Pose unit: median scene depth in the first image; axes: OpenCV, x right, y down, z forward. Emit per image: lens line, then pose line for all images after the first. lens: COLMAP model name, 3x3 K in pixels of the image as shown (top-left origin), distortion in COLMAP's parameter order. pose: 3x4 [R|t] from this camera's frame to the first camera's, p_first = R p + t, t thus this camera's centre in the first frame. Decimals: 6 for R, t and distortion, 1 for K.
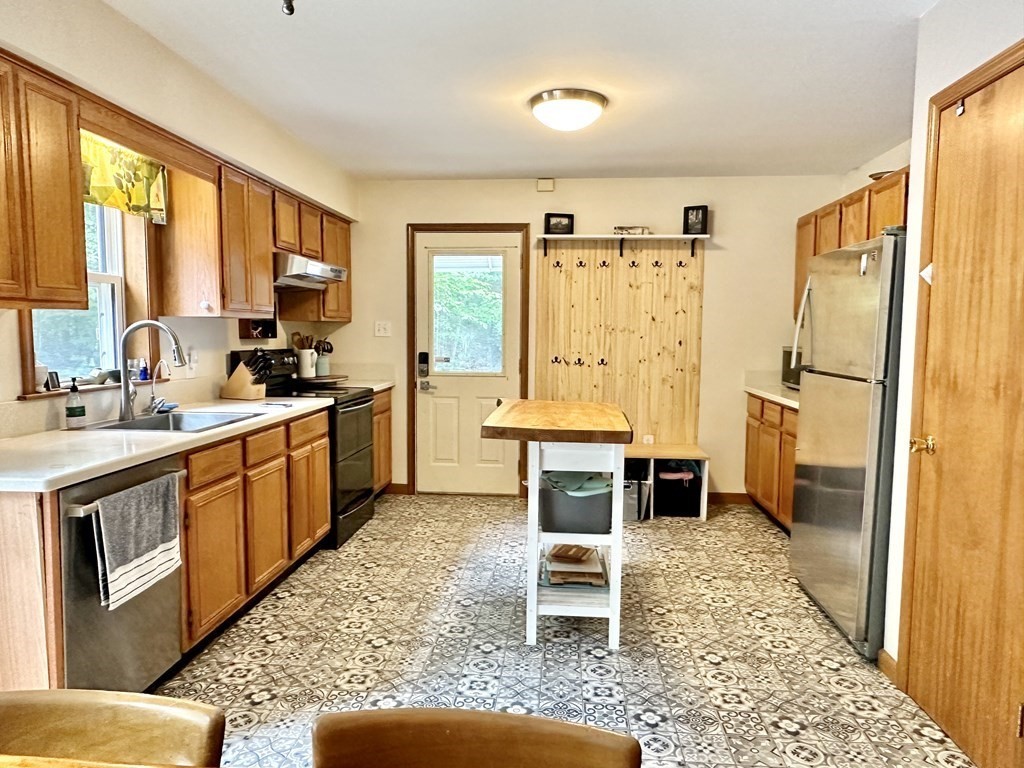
lens RADIAL K [[697.8, 0, 510.5], [0, 697.8, 388.1], [0, 0, 1]] dist [0.000164, -0.000041]
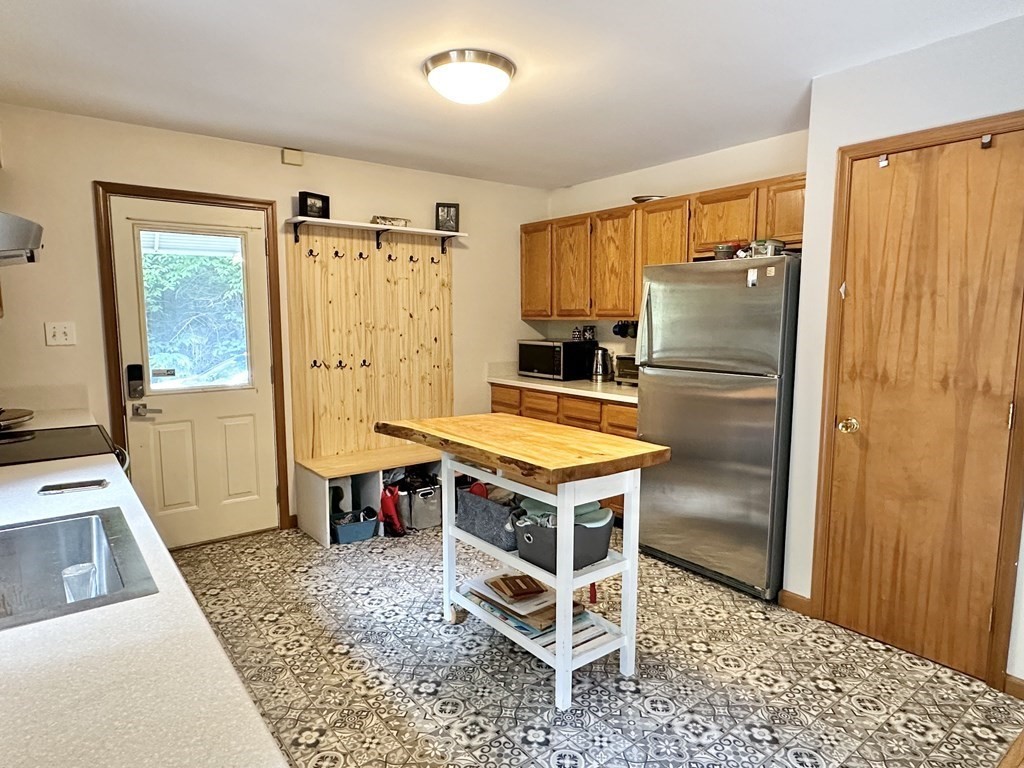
lens RADIAL K [[616.5, 0, 513.9], [0, 616.5, 388.8], [0, 0, 1]] dist [-0.000626, -0.001344]
pose [[0.732276, -0.089448, 0.675108, -0.302130], [0.062396, 0.995979, 0.064283, -0.048065], [-0.678143, -0.004949, 0.734913, 0.296169]]
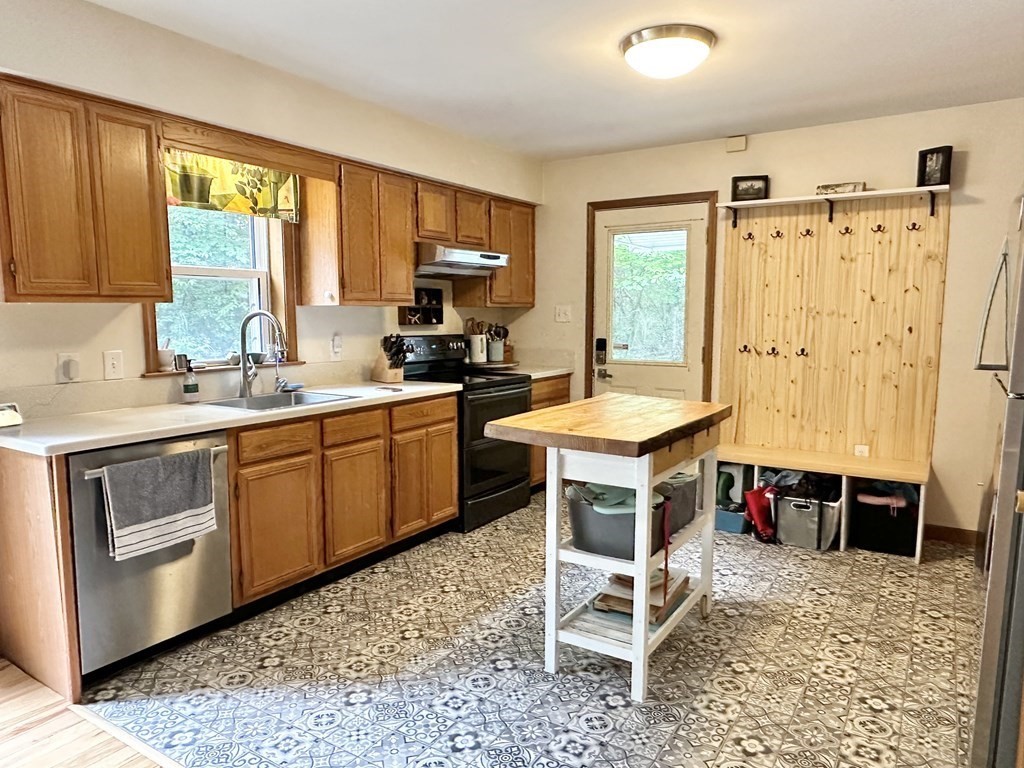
lens RADIAL K [[697.8, 0, 506.8], [0, 697.8, 387.3], [0, 0, 1]] dist [0.000164, -0.000041]
pose [[0.882537, 0.042635, -0.468306, 0.231702], [-0.031066, 0.998992, 0.032406, -0.013371], [0.469215, -0.014051, 0.882972, 0.118448]]
